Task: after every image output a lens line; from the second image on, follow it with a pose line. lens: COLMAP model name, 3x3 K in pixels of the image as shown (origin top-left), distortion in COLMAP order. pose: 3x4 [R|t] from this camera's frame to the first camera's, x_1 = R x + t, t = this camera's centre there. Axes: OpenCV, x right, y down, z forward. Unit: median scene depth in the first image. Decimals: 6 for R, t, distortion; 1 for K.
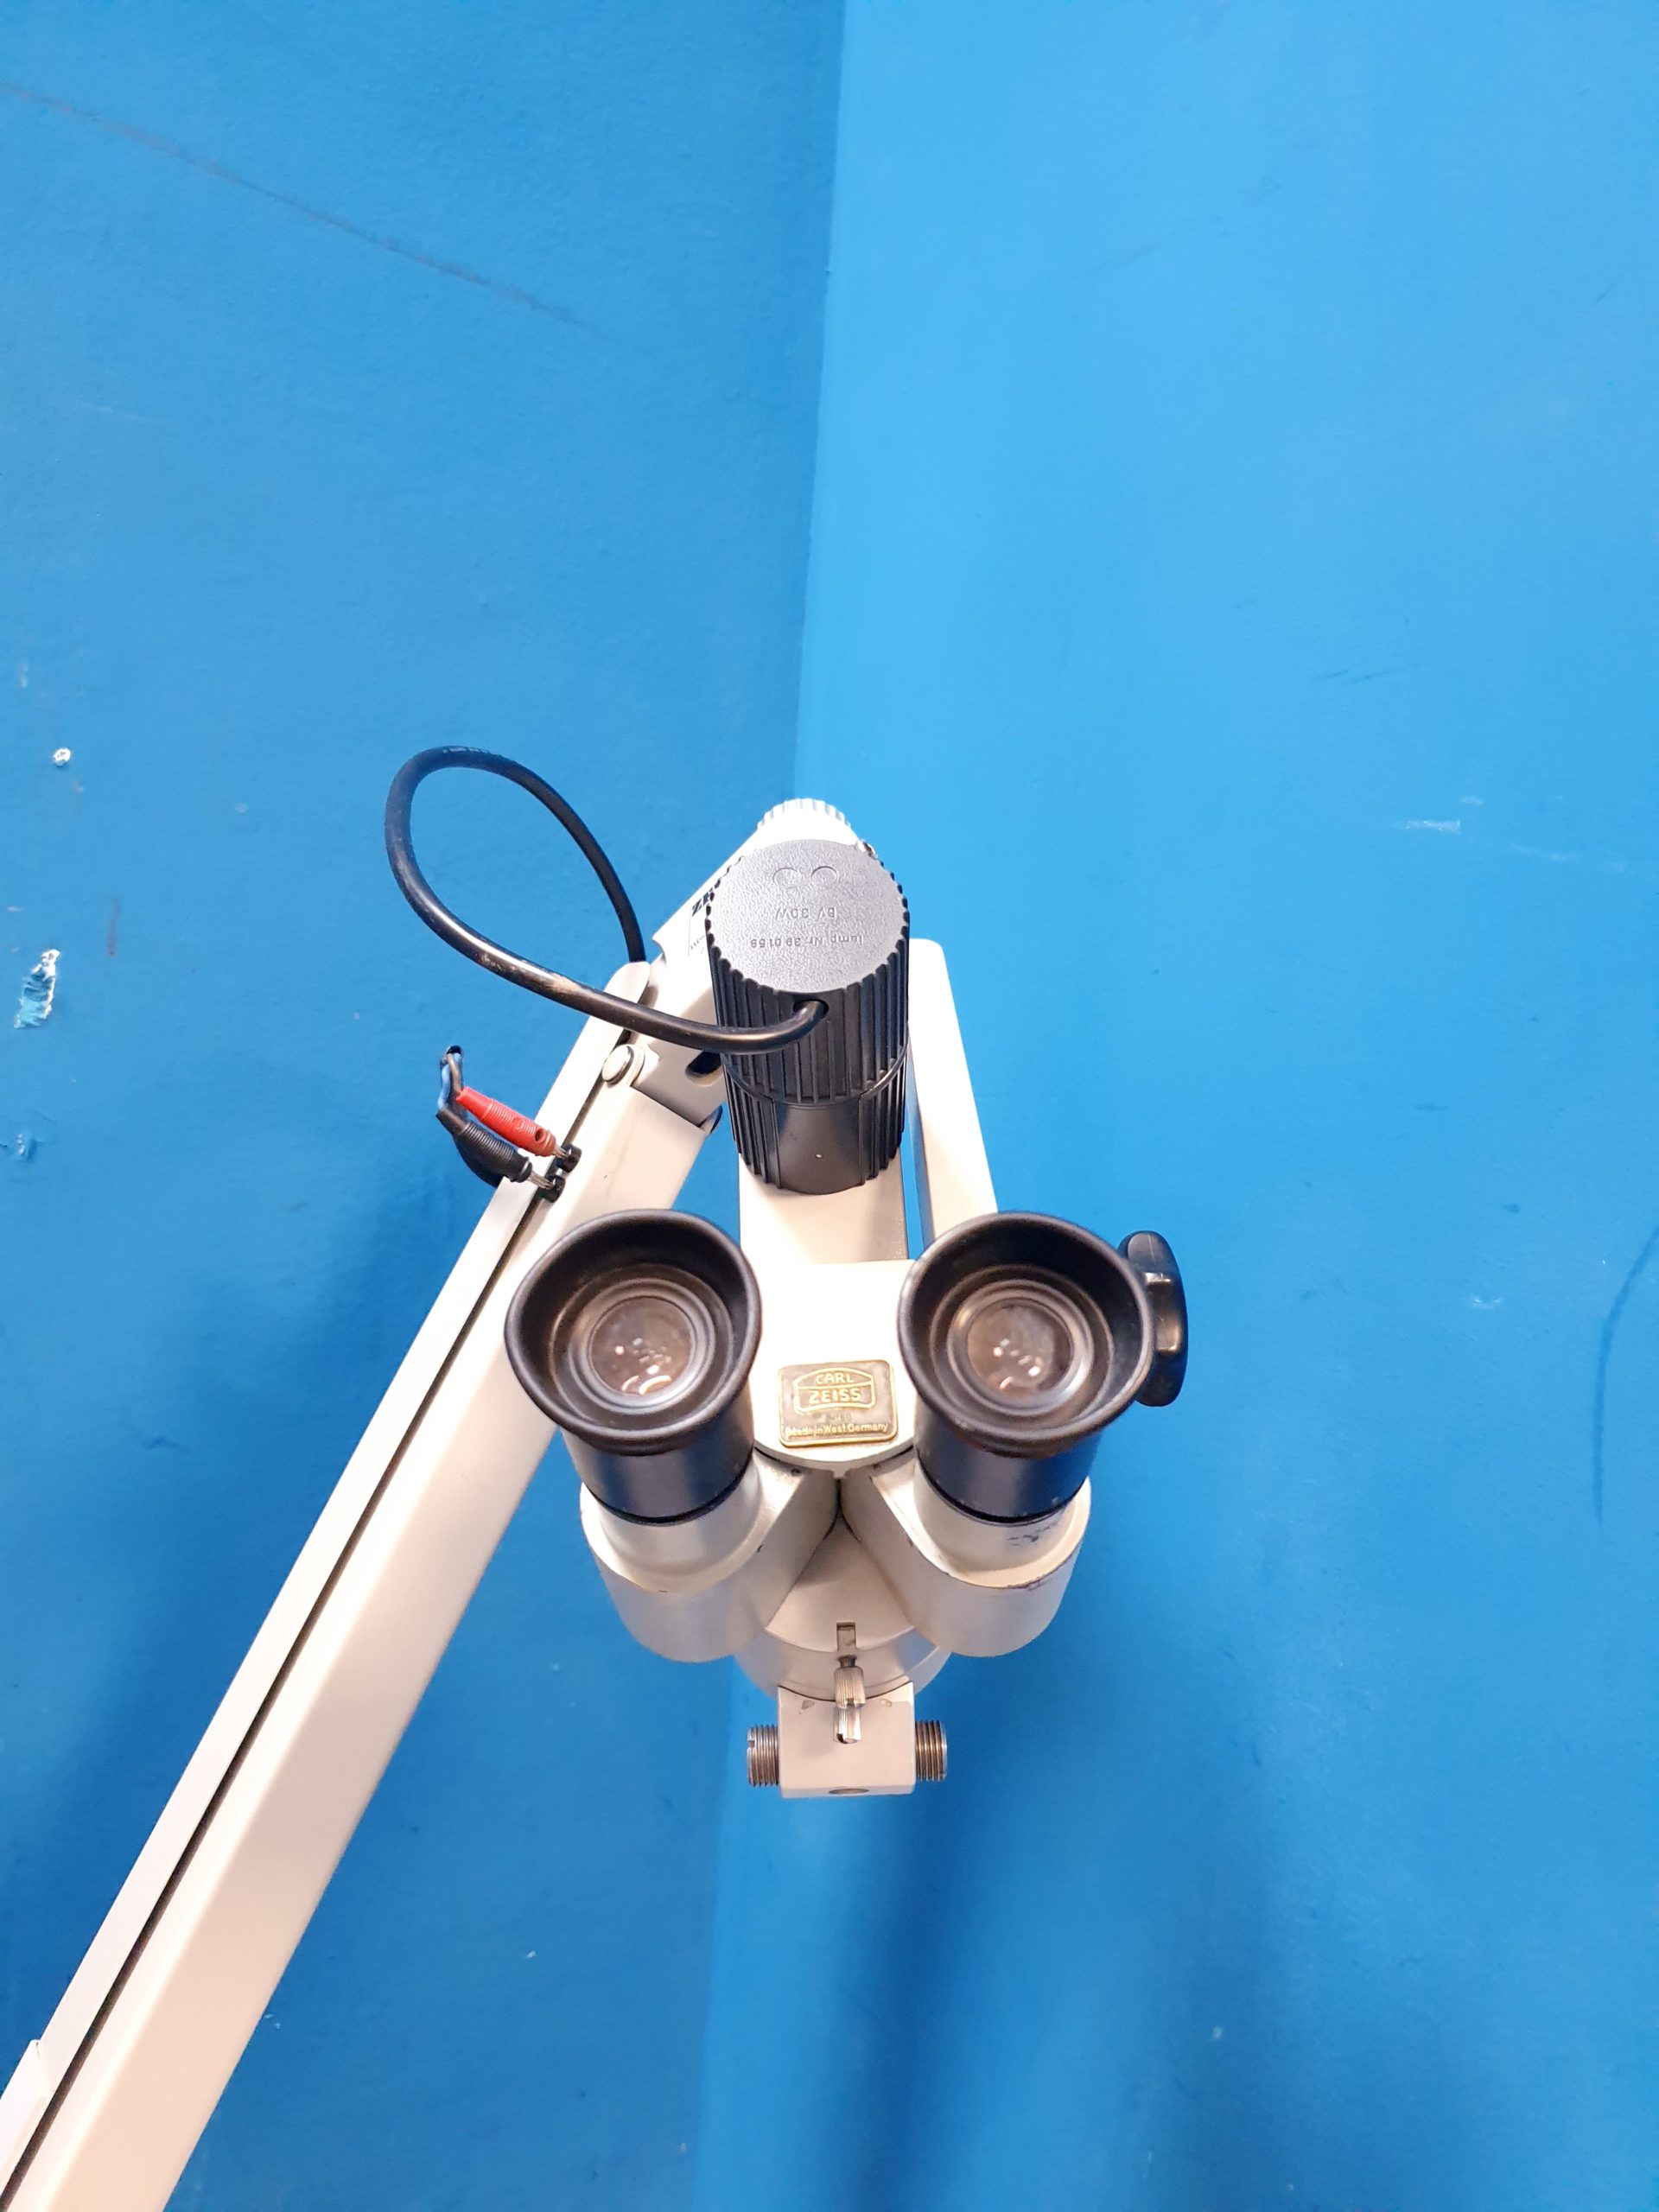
lens RADIAL K [[1740.2, 0, 852.5], [0, 1740.2, 1103.0], [0, 0, 1]] dist [-0.012203, 0.014150]
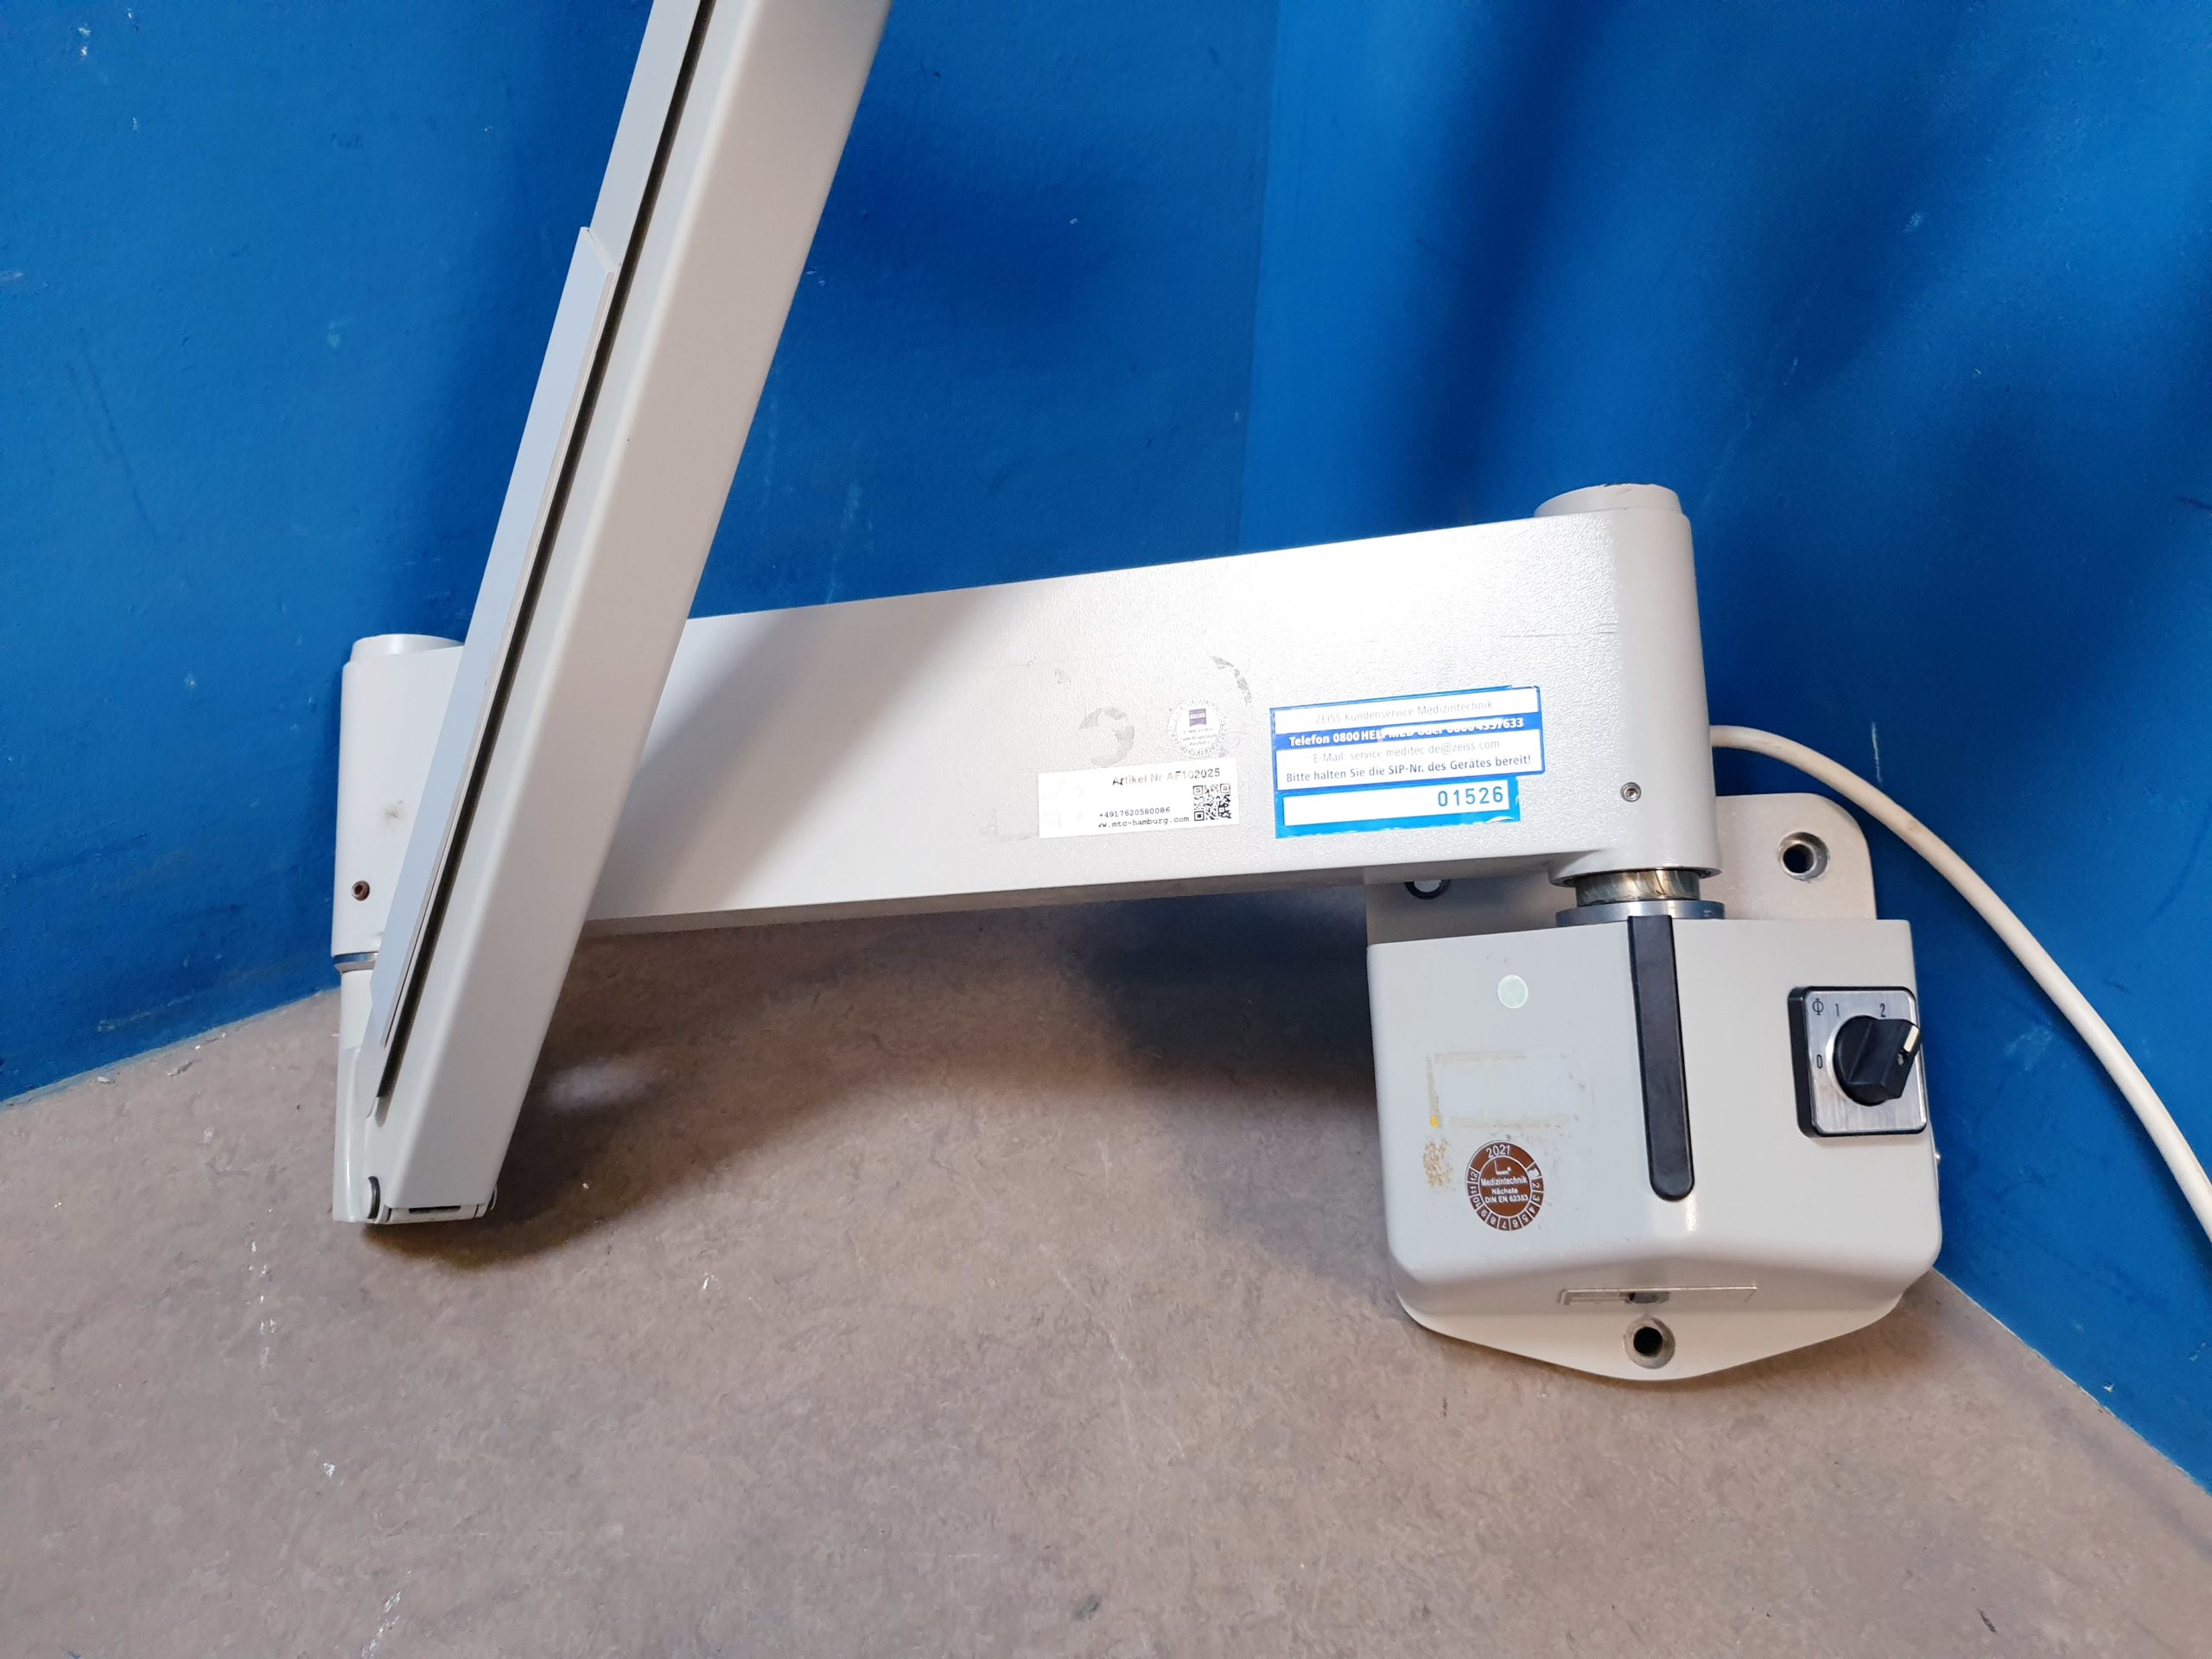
lens RADIAL K [[1740.2, 0, 1116.9], [0, 1740.2, 802.8], [0, 0, 1]] dist [-0.012203, 0.014150]
pose [[0.995413, 0.003440, -0.095610, -0.101923], [0.058383, 0.769858, 0.635539, 0.198389], [0.075792, -0.638206, 0.766126, 0.136630]]
